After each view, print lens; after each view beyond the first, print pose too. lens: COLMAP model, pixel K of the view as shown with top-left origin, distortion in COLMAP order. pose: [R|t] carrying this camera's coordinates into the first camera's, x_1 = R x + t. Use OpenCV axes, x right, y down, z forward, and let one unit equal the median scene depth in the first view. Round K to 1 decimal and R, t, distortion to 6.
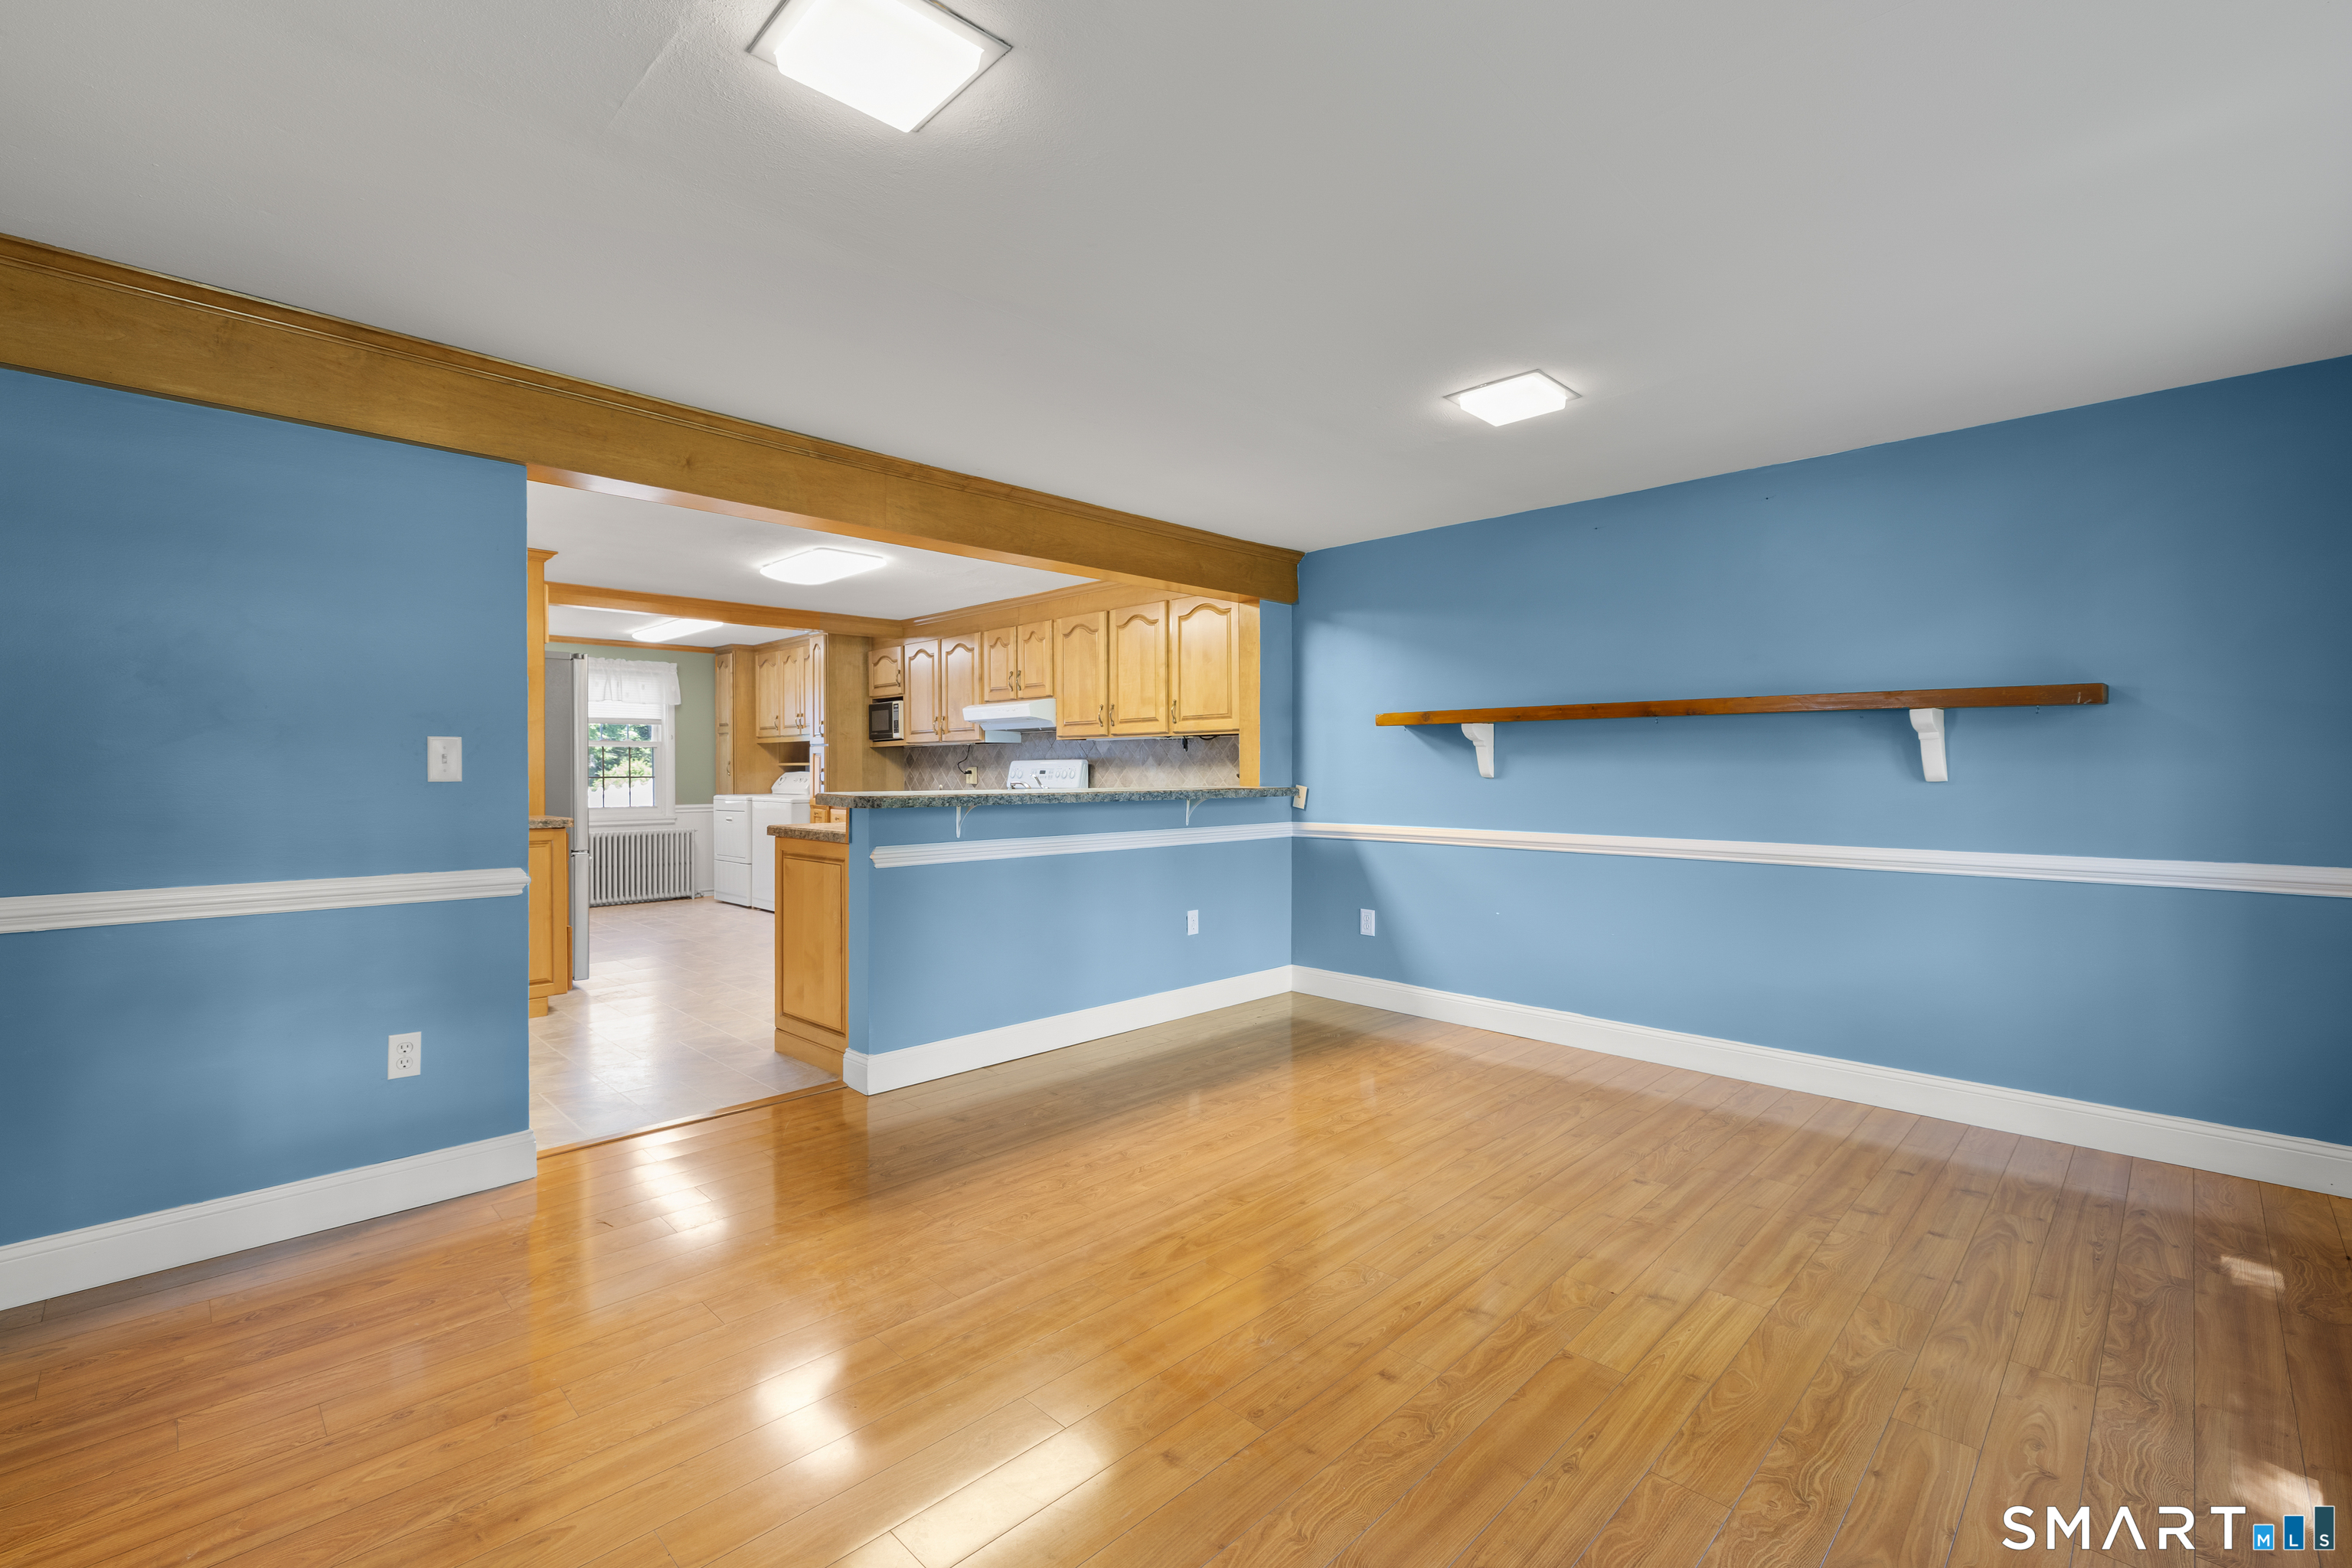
lens RADIAL K [[1009.3, 0, 1158.3], [0, 1009.3, 784.2], [0, 0, 1]] dist [0.001912, 0.000174]
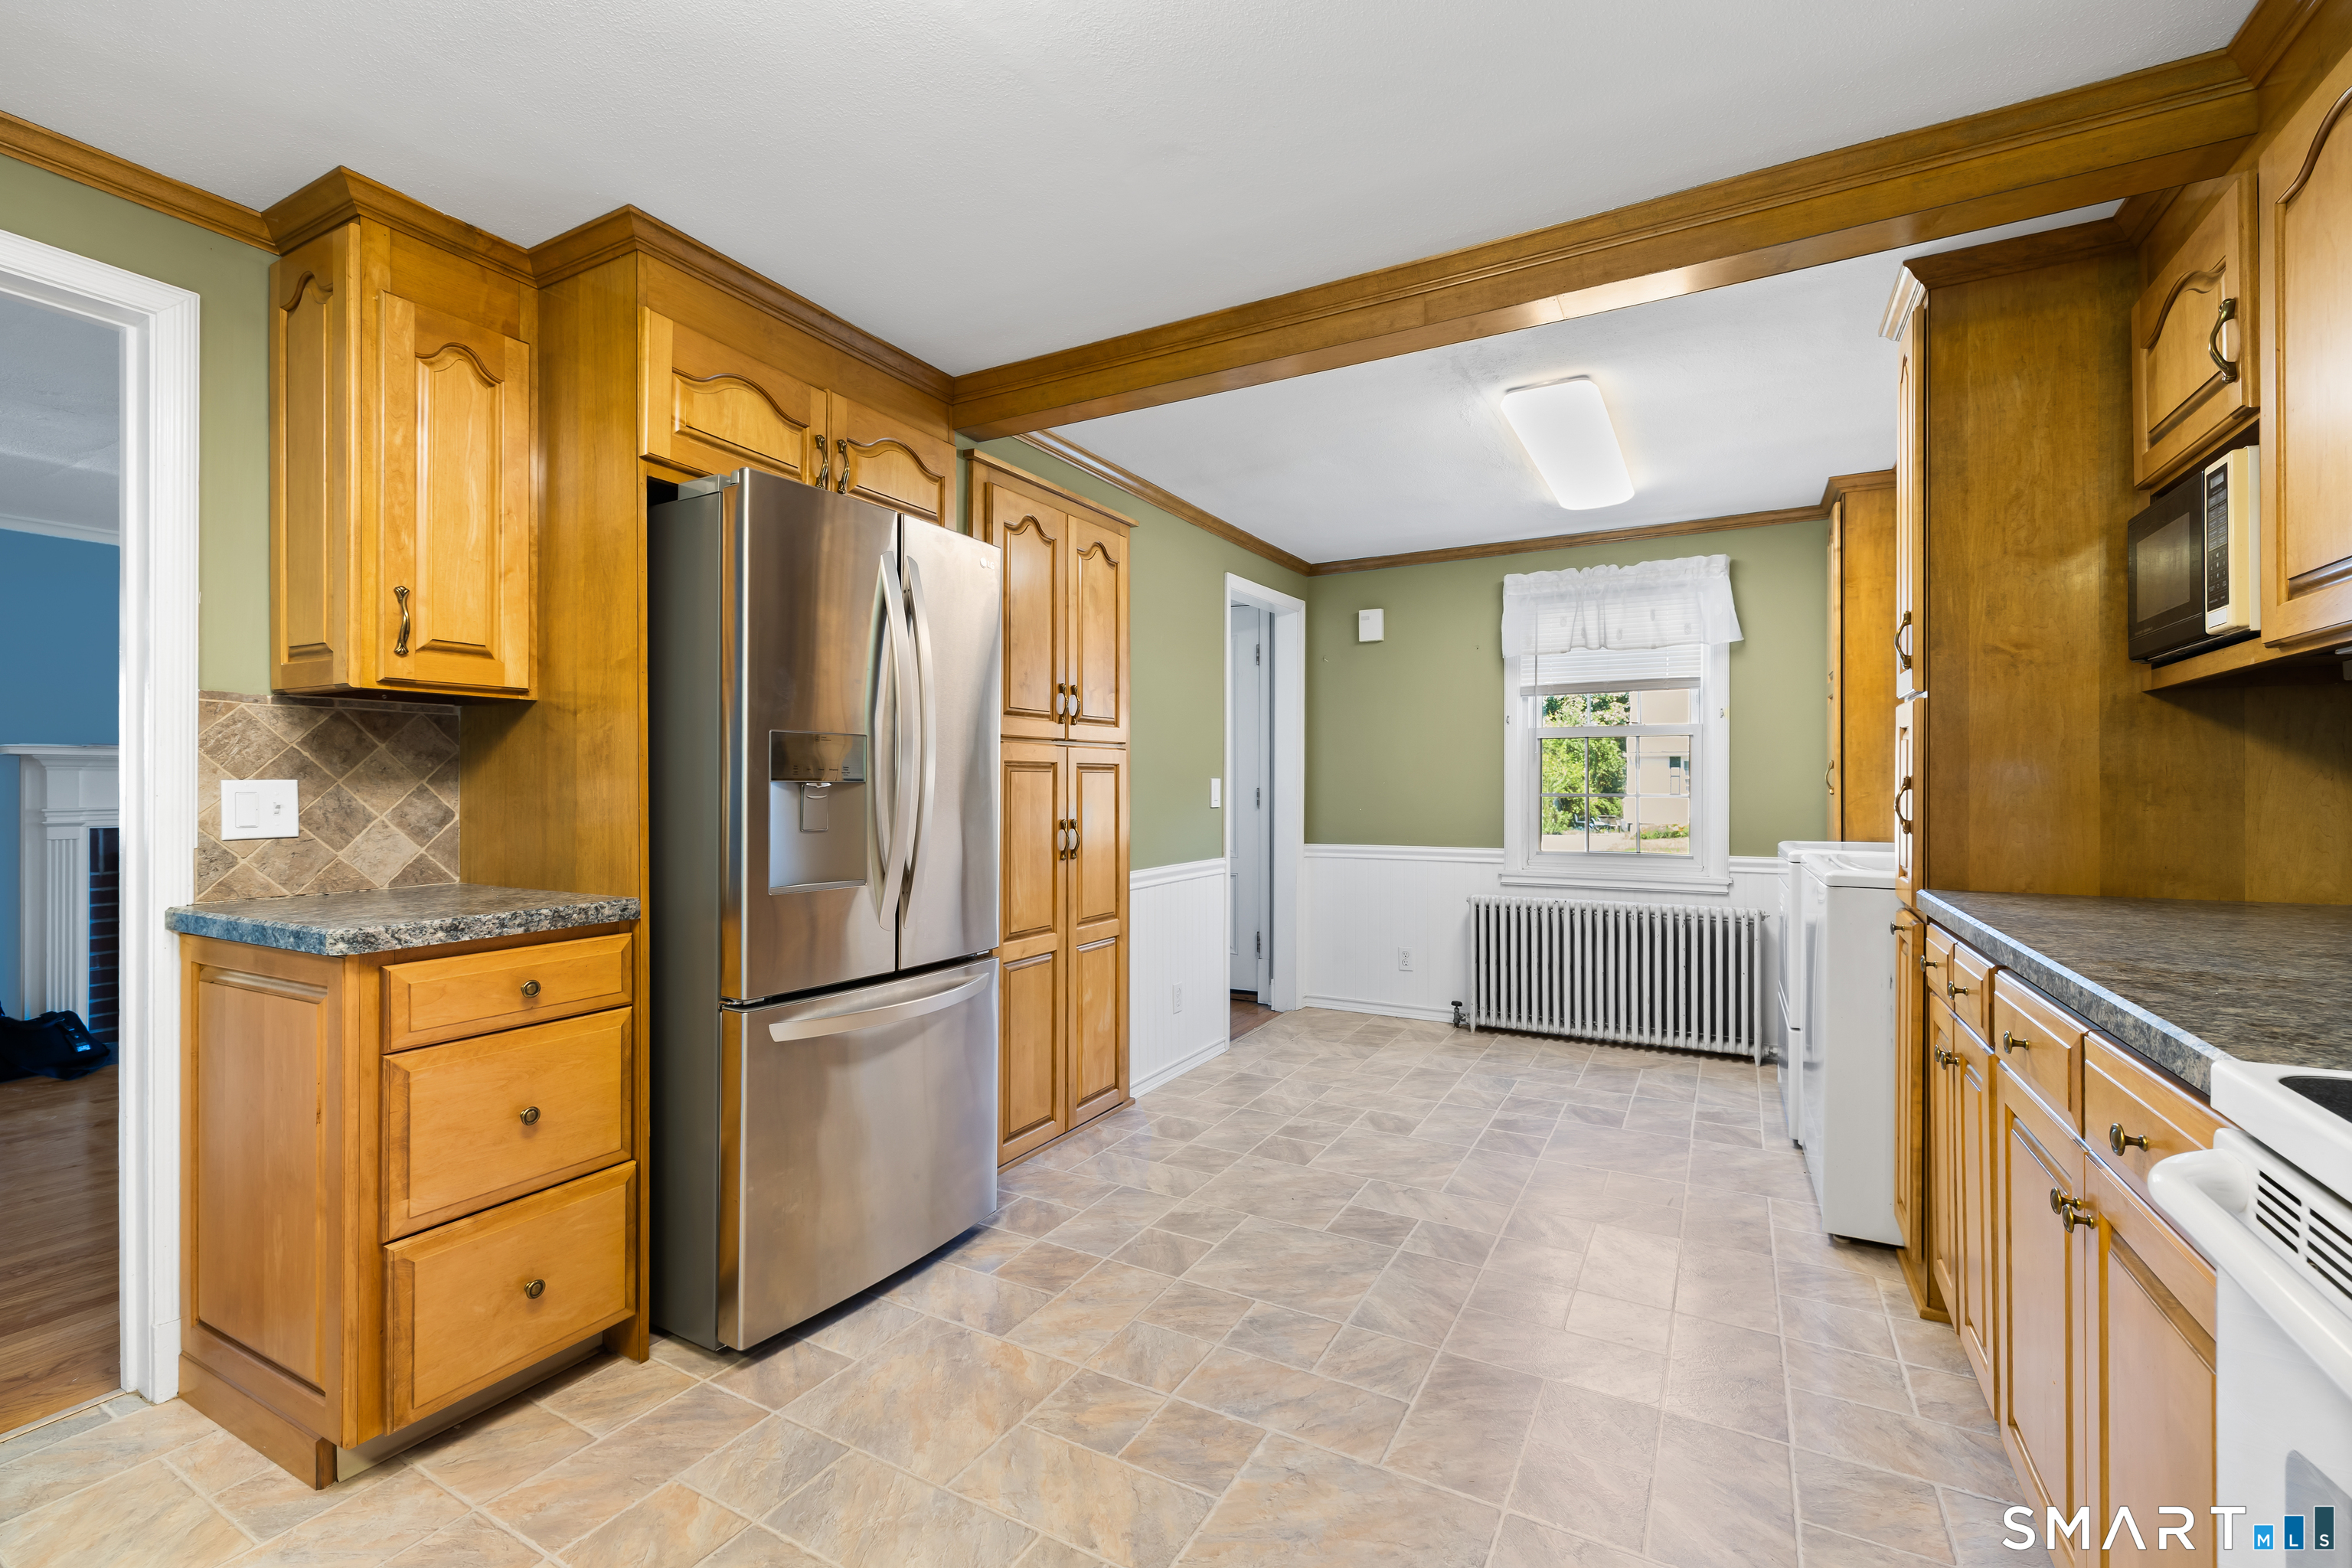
lens RADIAL K [[1009.3, 0, 1177.5], [0, 1009.3, 785.1], [0, 0, 1]] dist [0.001912, 0.000174]
pose [[0.285107, 0.004825, -0.958484, -0.203927], [-0.015641, 0.999878, 0.000381, -0.018035], [0.958368, 0.014883, 0.285148, 1.255756]]
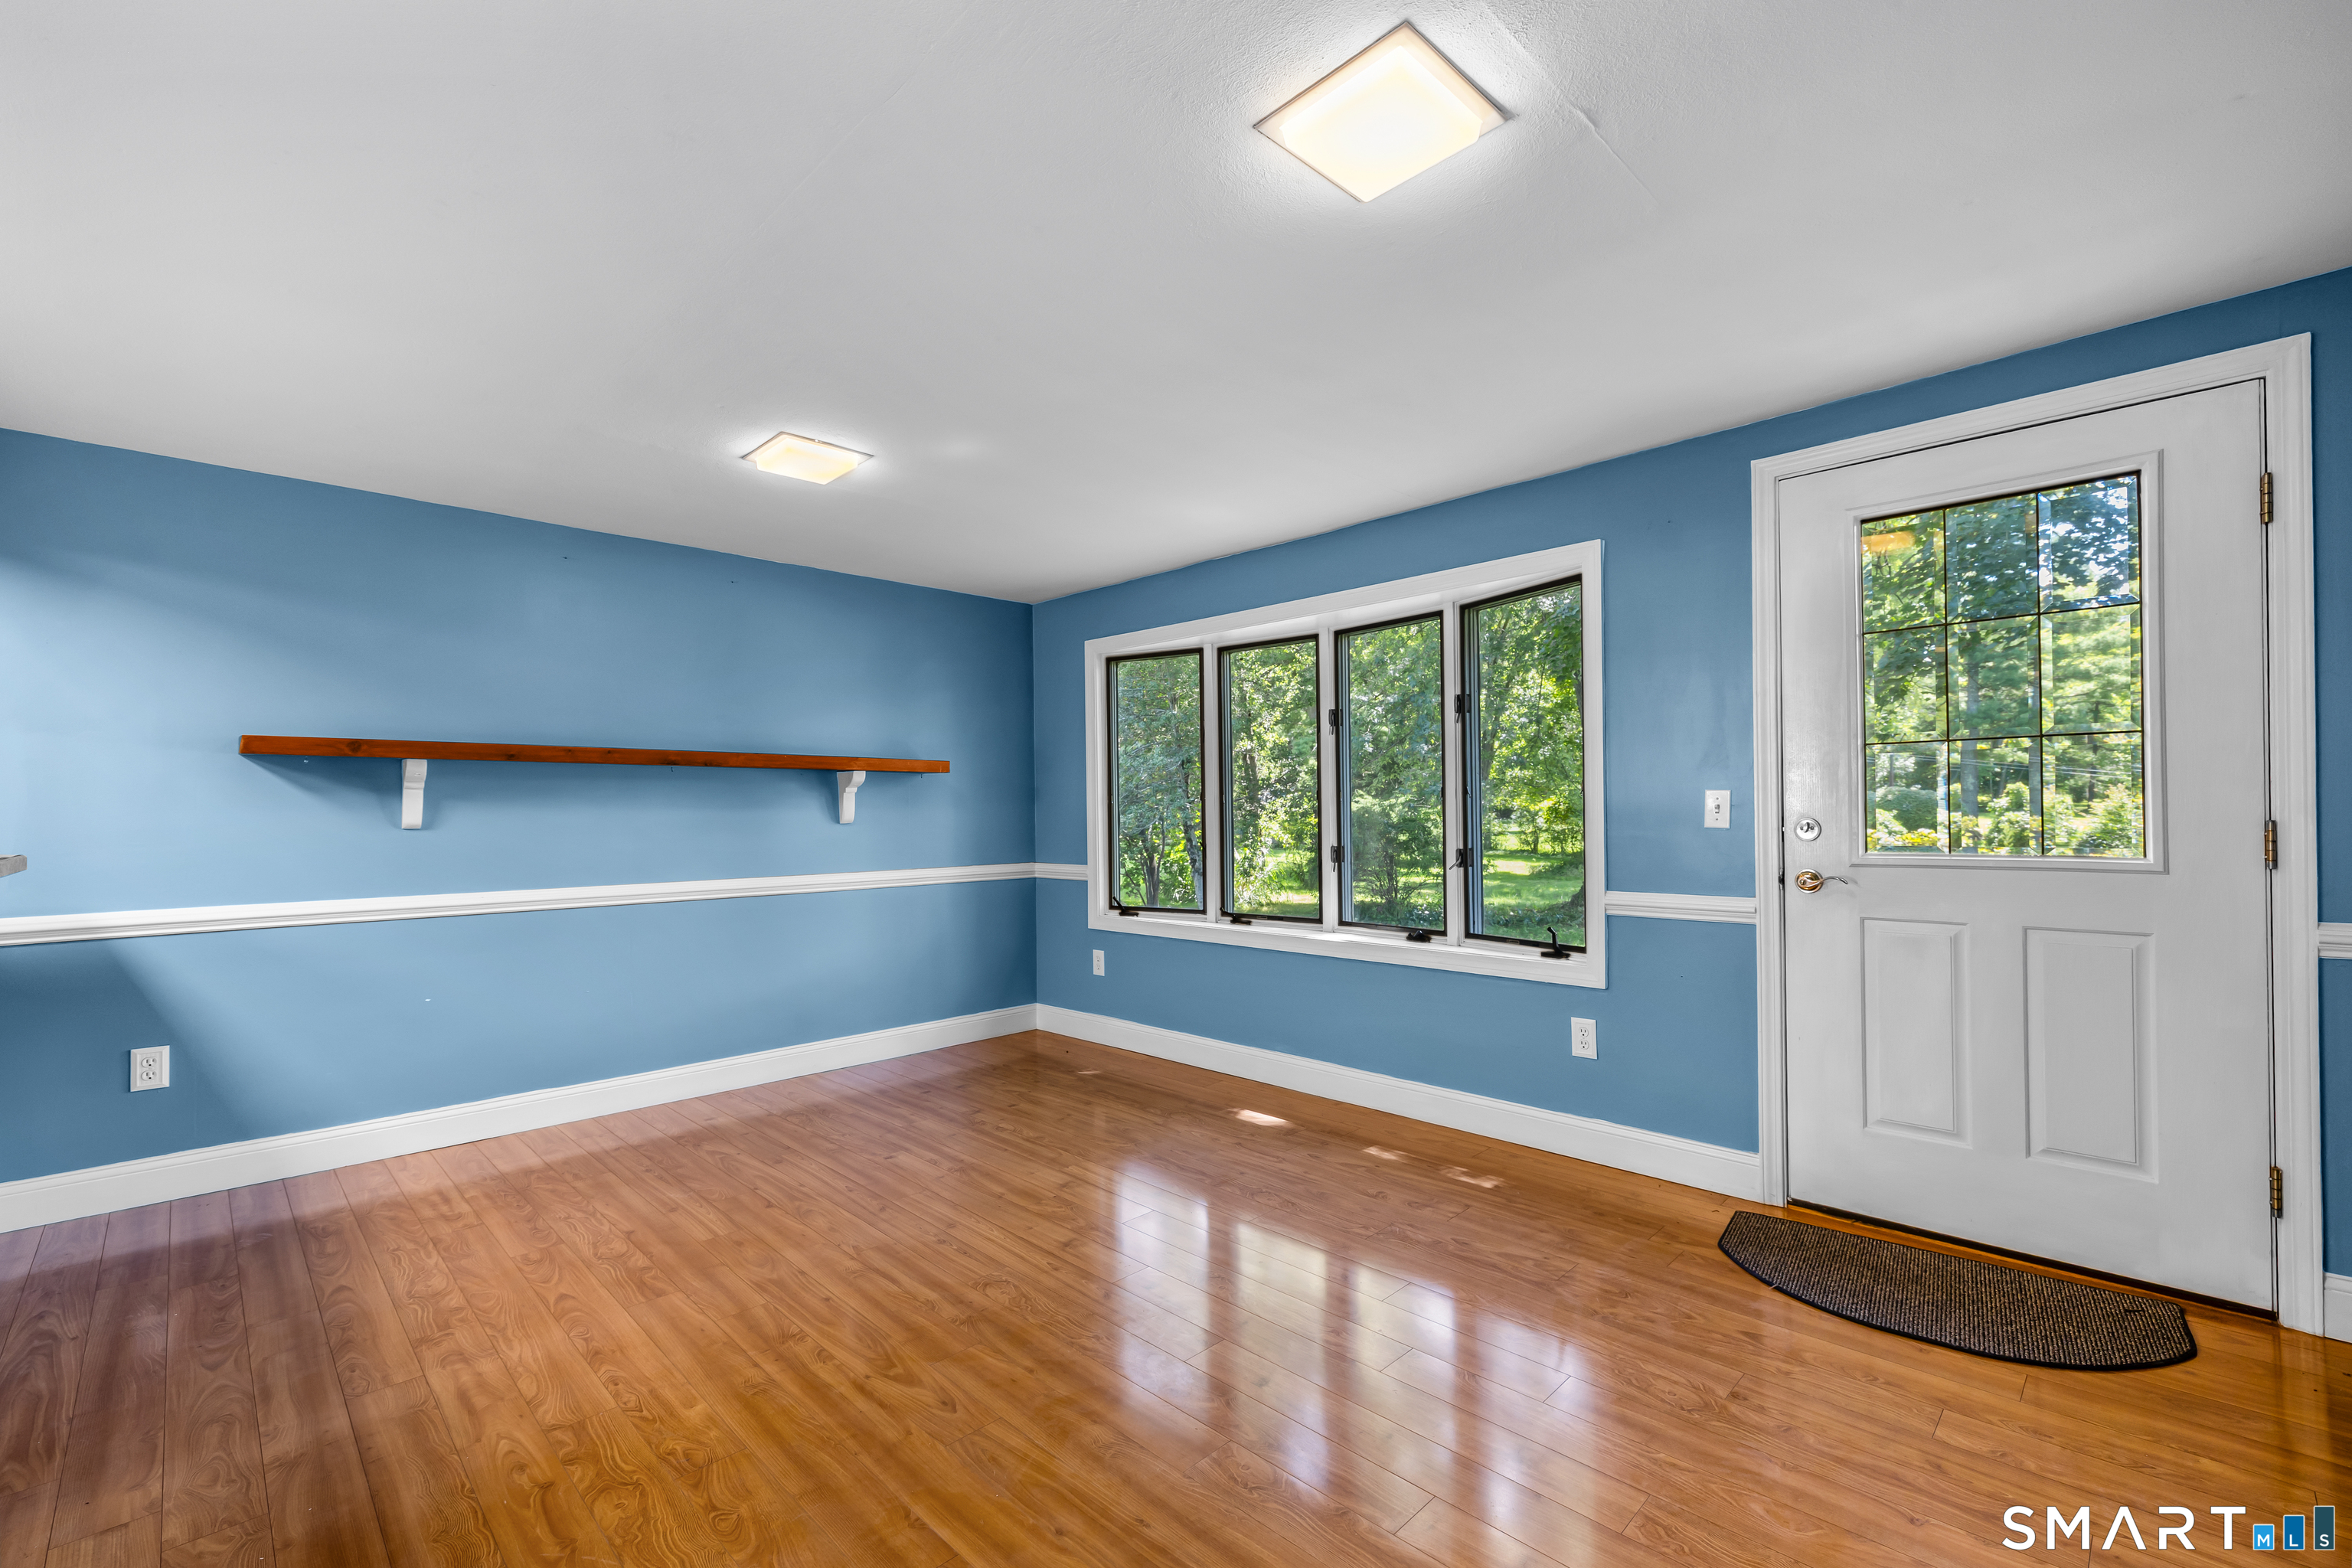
lens RADIAL K [[1009.3, 0, 1159.6], [0, 1009.3, 805.0], [0, 0, 1]] dist [0.001912, 0.000174]
pose [[0.003054, 0.008419, 0.999960, -0.454968], [0.025097, 0.999649, -0.008493, -0.003433], [-0.999680, 0.025122, 0.002841, 0.421567]]
